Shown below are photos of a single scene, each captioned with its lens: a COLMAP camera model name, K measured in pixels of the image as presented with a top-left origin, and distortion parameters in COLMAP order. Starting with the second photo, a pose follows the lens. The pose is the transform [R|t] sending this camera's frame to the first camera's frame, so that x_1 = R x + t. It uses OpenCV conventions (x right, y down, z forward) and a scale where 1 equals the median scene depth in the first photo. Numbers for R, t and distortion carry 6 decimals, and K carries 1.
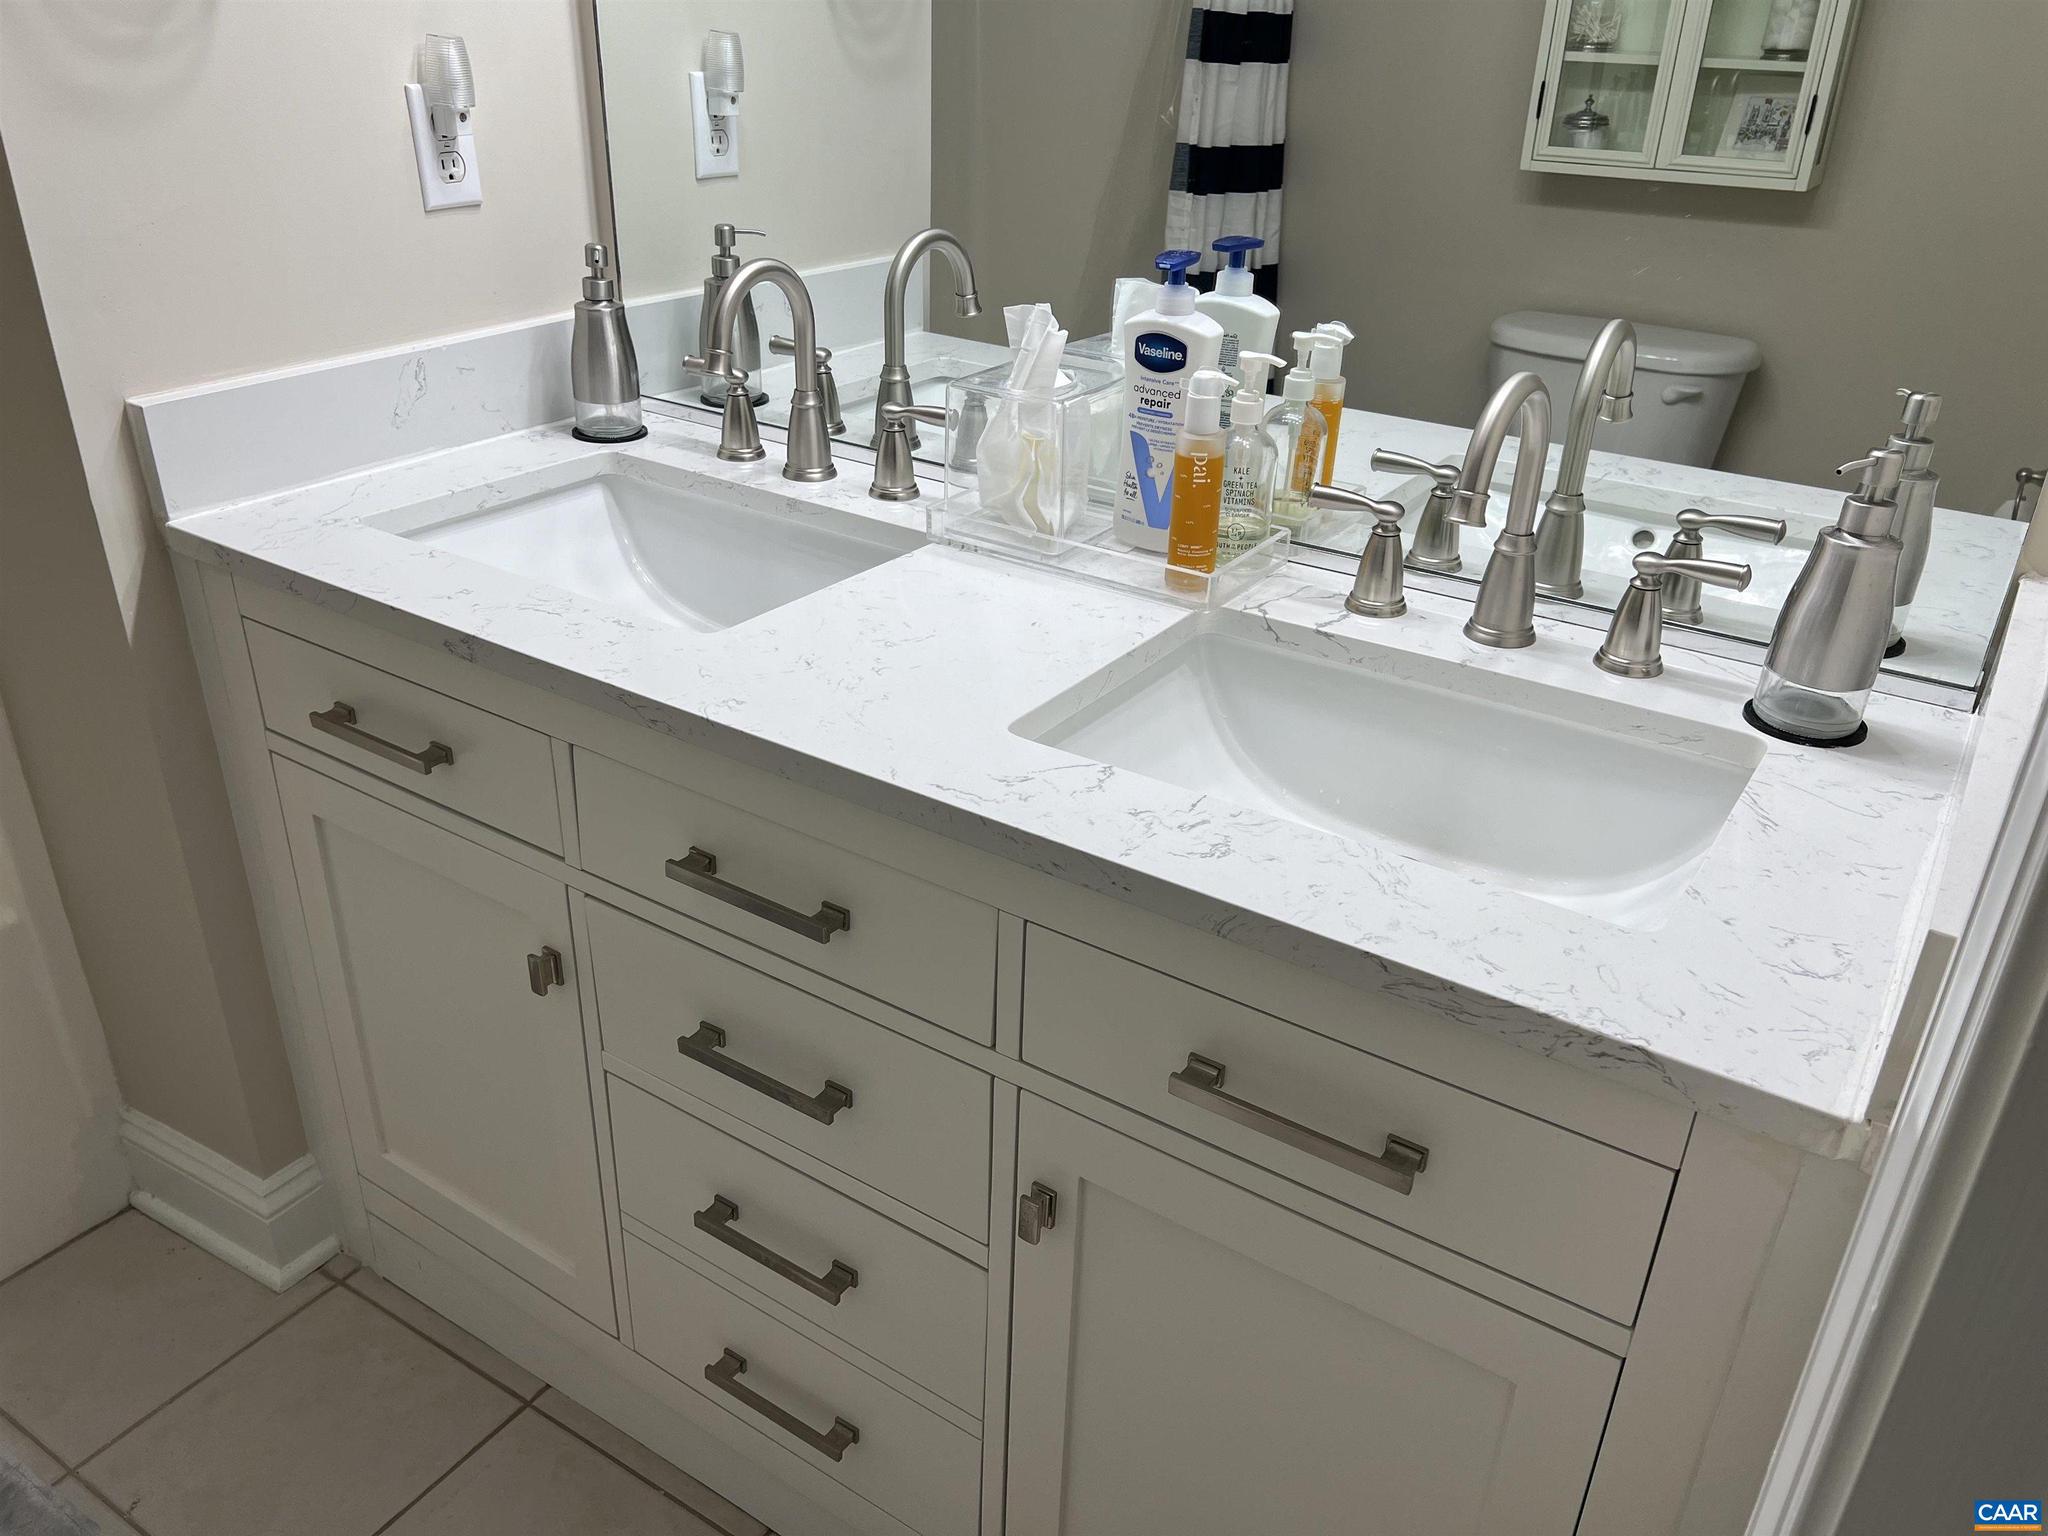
lens RADIAL K [[1540.9, 0, 1015.7], [0, 1540.9, 774.0], [0, 0, 1]] dist [0.056409, -0.071721]
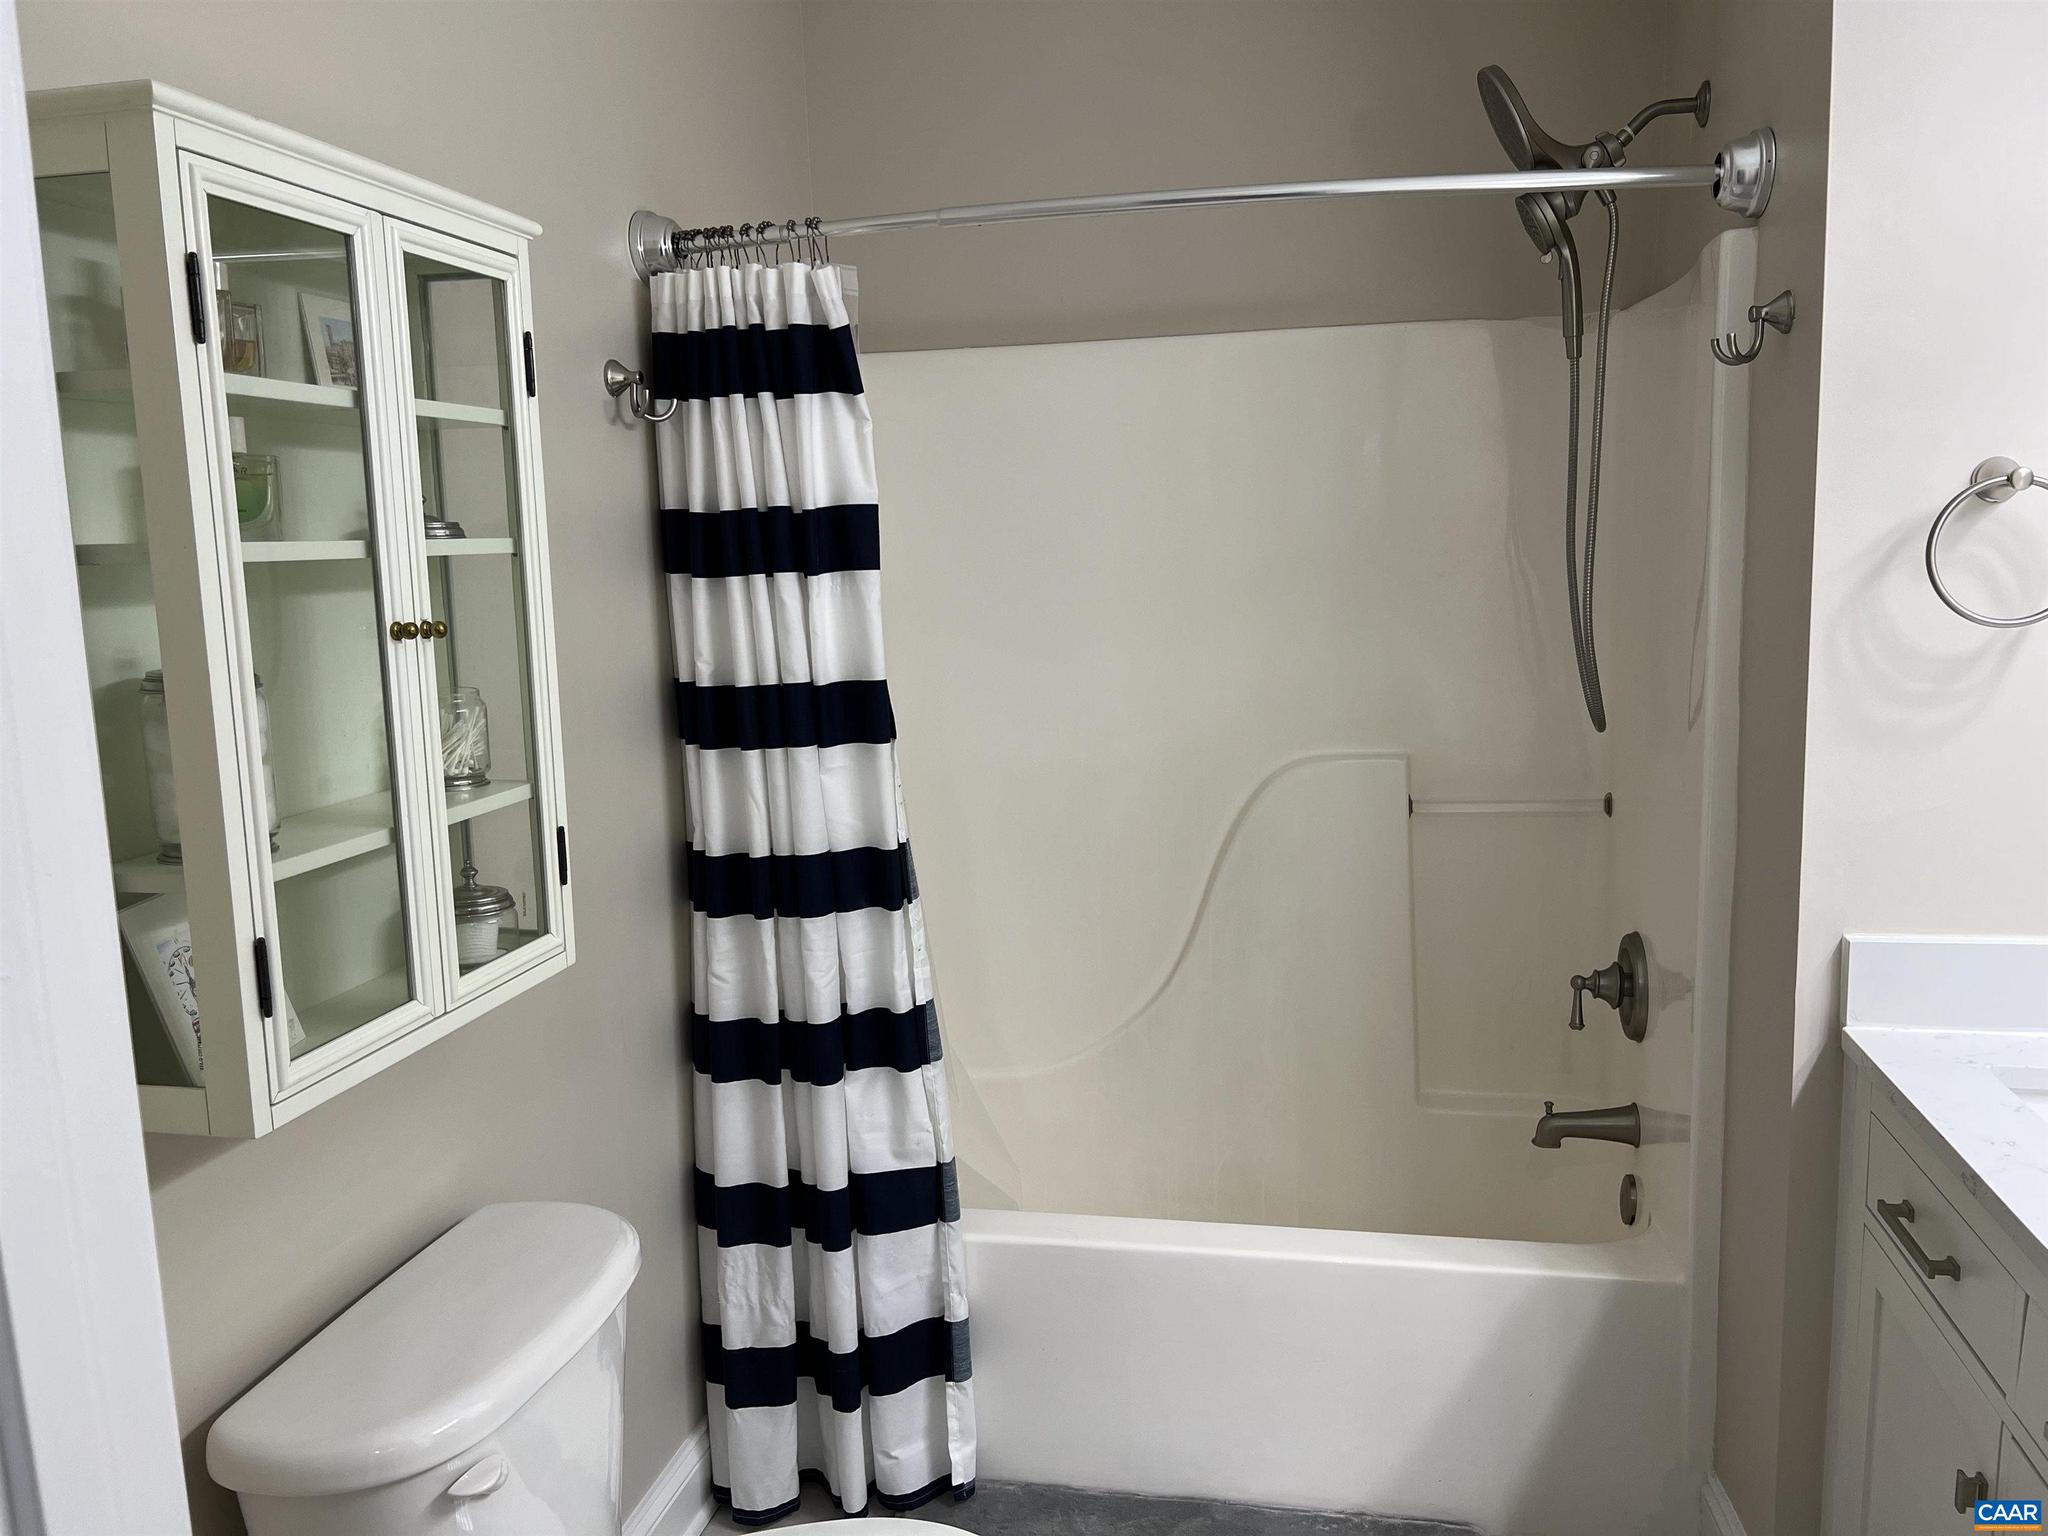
lens RADIAL K [[1540.9, 0, 1027.8], [0, 1540.9, 772.6], [0, 0, 1]] dist [0.056409, -0.071721]
pose [[0.370888, 0.104113, -0.922823, 0.348287], [-0.389002, 0.919736, -0.052578, -0.020378], [0.843279, 0.378480, 0.381619, -0.144076]]
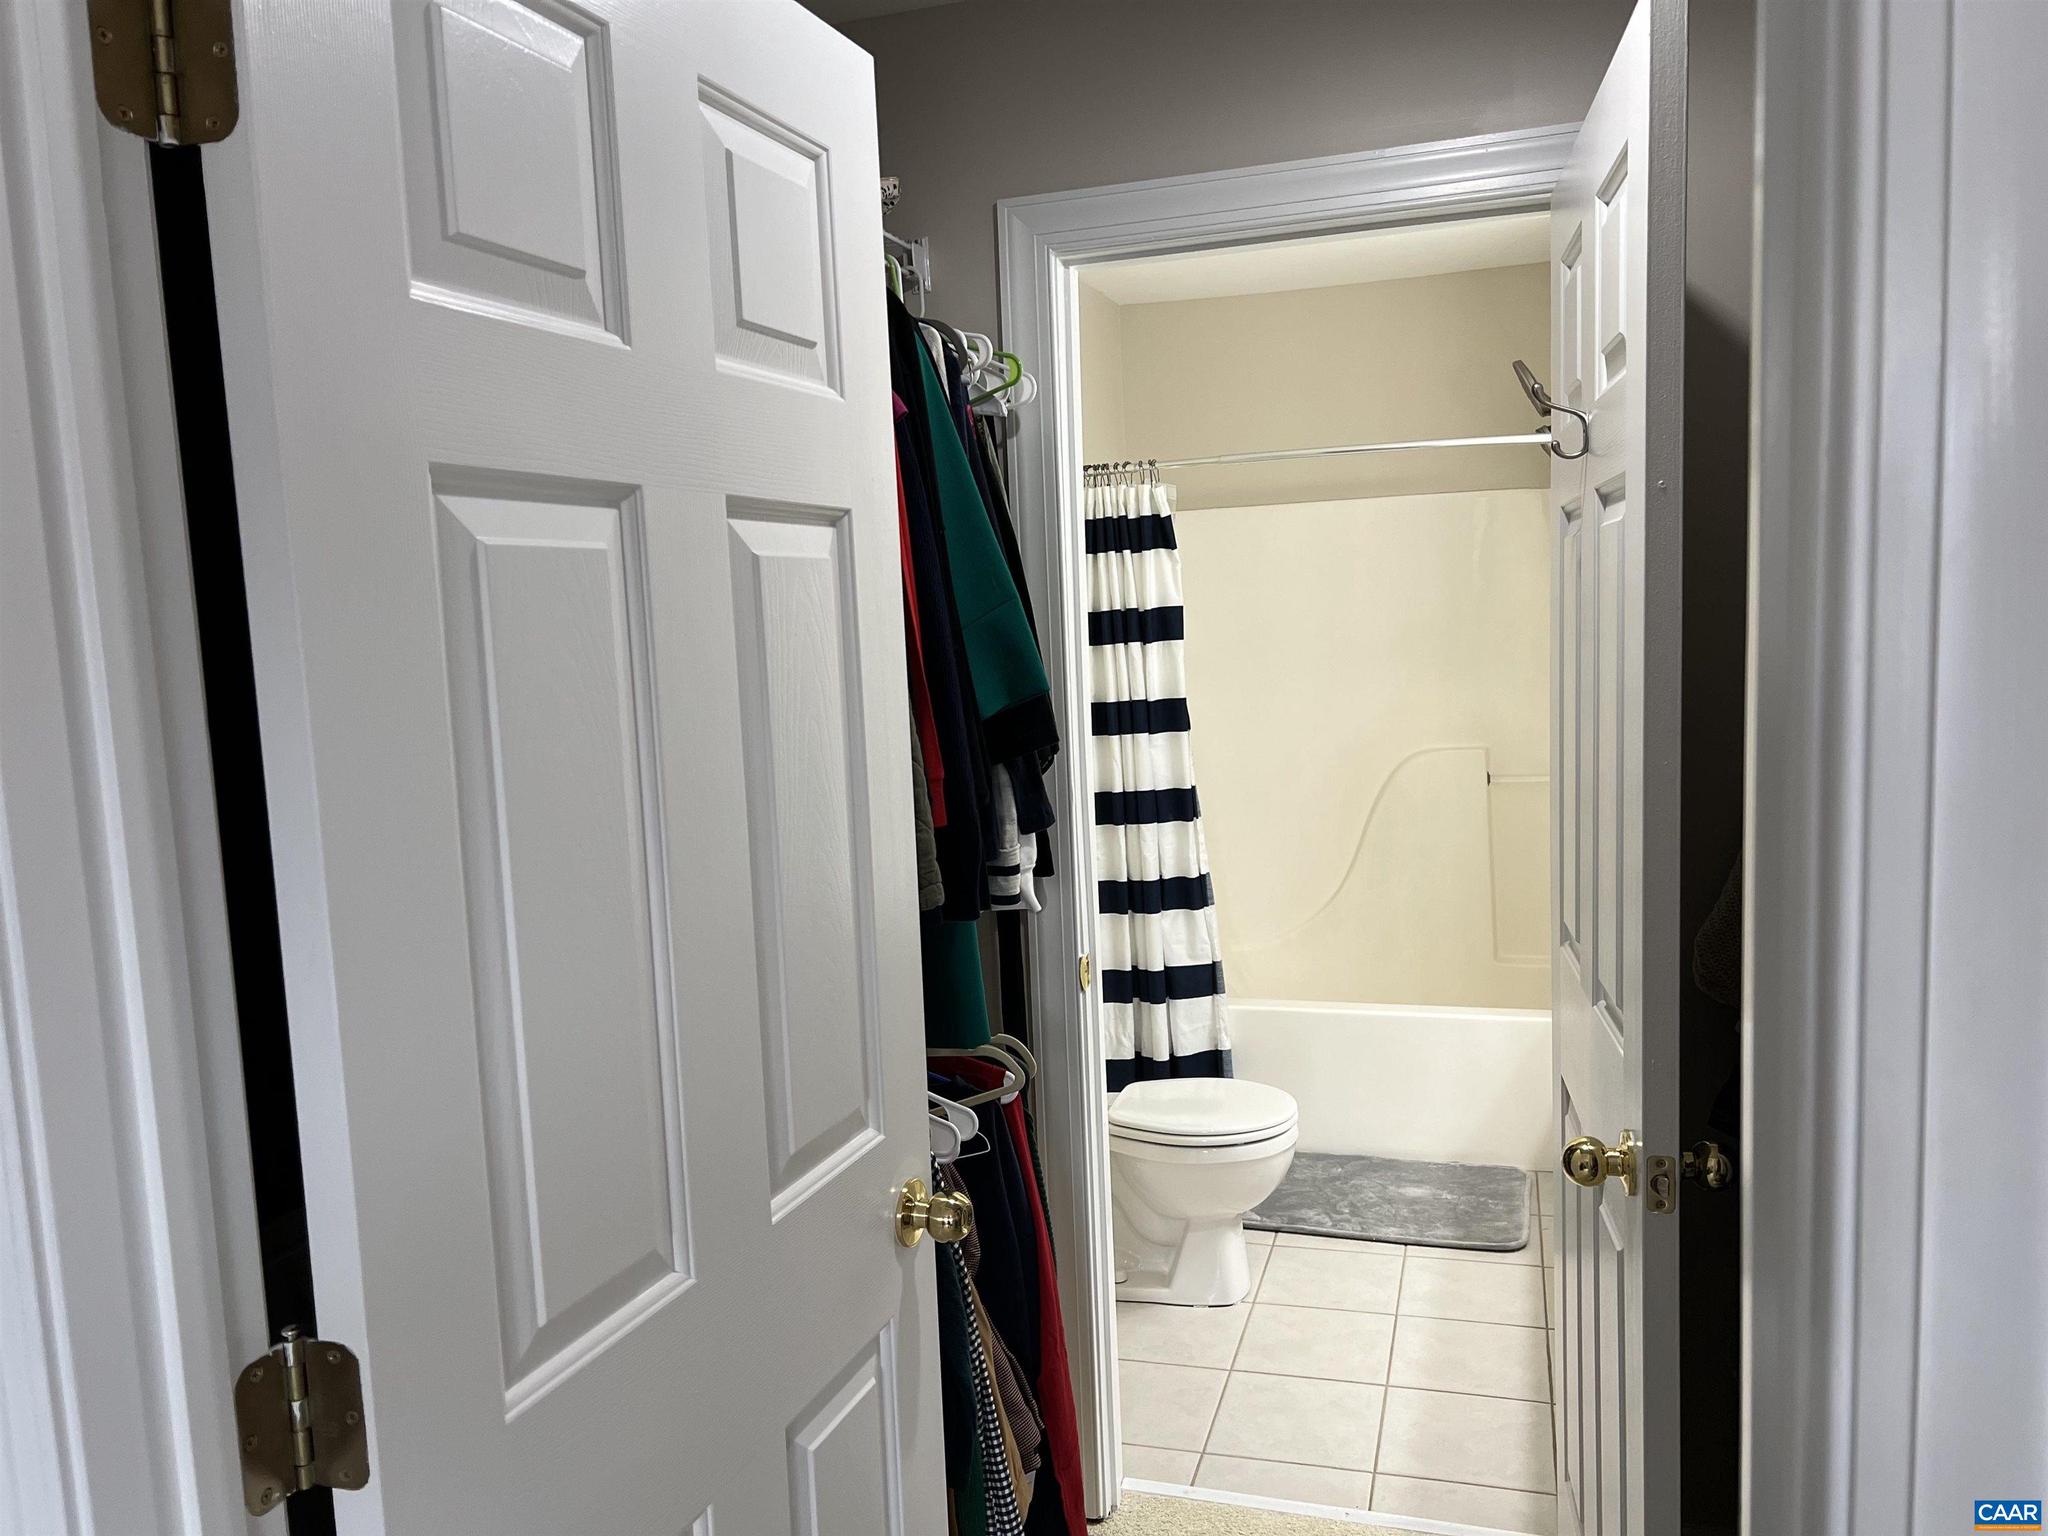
lens RADIAL K [[1540.9, 0, 1028.0], [0, 1540.9, 774.1], [0, 0, 1]] dist [0.056409, -0.071721]
pose [[0.268849, 0.064786, -0.961001, 1.498839], [-0.396326, 0.916797, -0.049070, 0.241423], [0.877864, 0.394062, 0.272157, -0.667206]]
